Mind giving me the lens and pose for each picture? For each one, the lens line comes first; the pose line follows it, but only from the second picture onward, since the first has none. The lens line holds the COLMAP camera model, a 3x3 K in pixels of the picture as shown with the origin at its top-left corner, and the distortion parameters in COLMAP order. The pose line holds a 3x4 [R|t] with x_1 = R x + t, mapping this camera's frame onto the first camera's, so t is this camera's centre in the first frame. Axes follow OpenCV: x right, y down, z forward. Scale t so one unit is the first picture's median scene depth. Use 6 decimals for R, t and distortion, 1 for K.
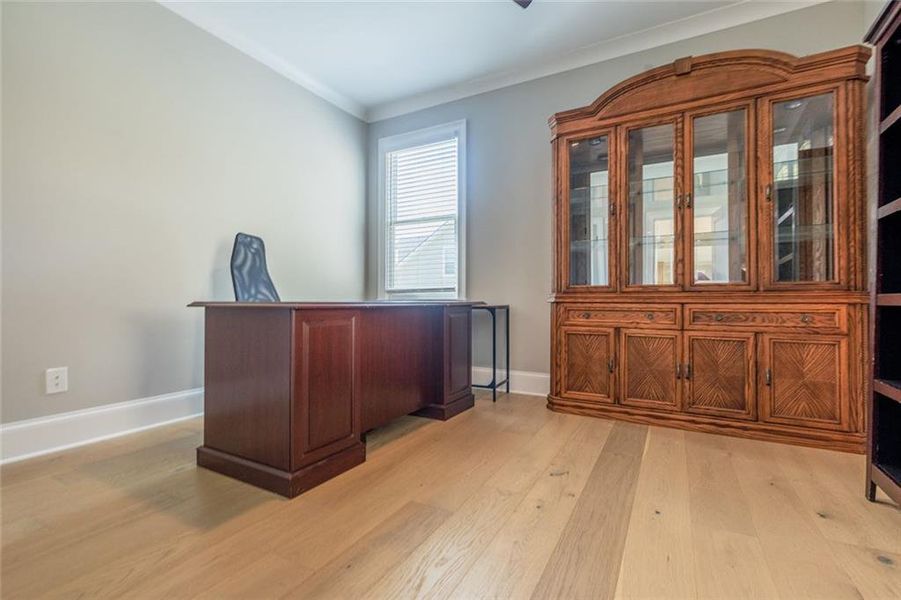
lens RADIAL K [[386.4, 0, 449.2], [0, 386.4, 301.7], [0, 0, 1]] dist [0.002356, 0.001148]
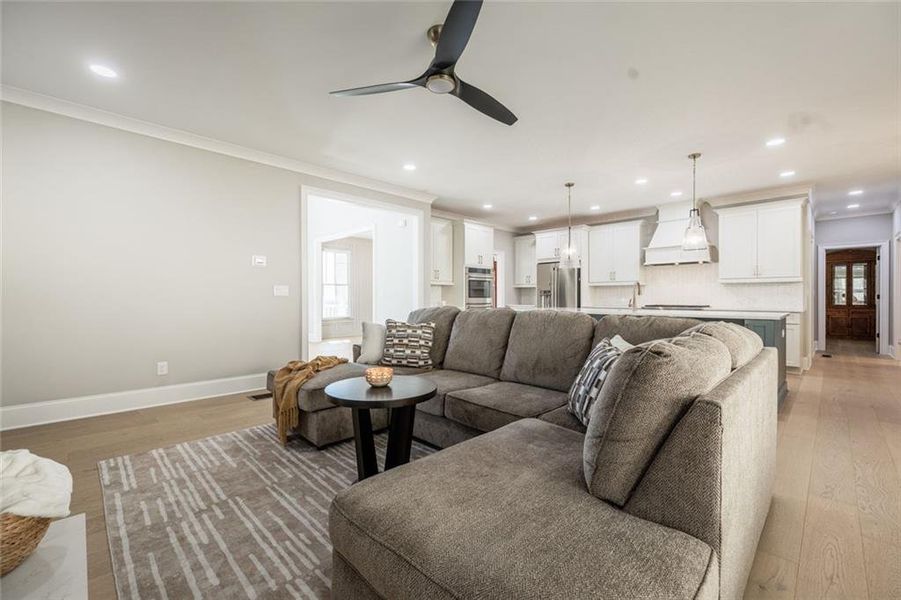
lens RADIAL K [[378.4, 0, 452.8], [0, 378.4, 295.0], [0, 0, 1]] dist [0.001619, 0.000253]
pose [[0.964202, -0.004857, -0.265125, -2.026294], [0.004454, 0.999988, -0.002119, -0.134868], [0.265132, 0.000862, 0.964212, -3.400948]]
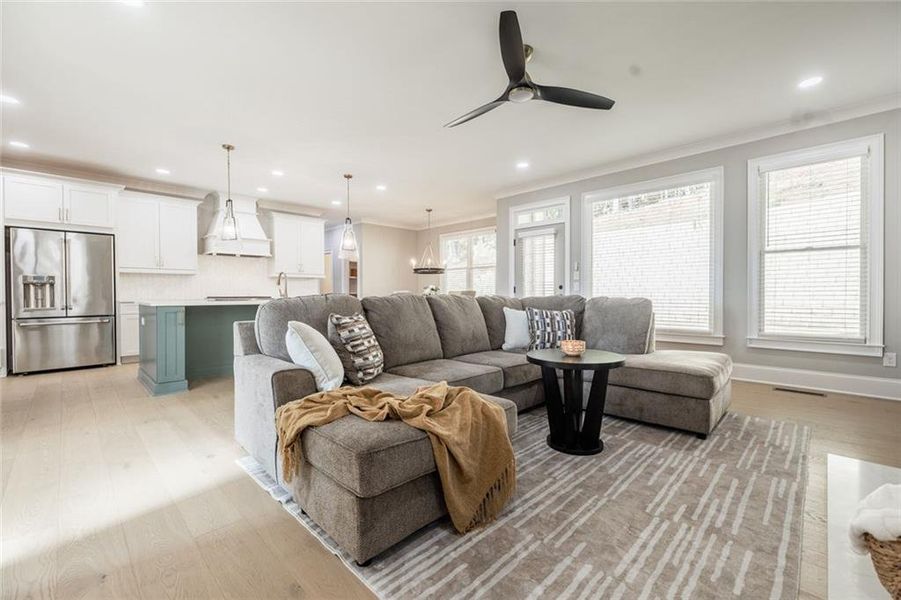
lens RADIAL K [[378.4, 0, 451.8], [0, 378.4, 297.4], [0, 0, 1]] dist [0.001619, 0.000253]
pose [[0.252541, -0.018496, 0.967410, -3.273420], [0.000552, 0.999820, 0.018972, -0.108880], [-0.967586, -0.004257, 0.252505, -2.665594]]
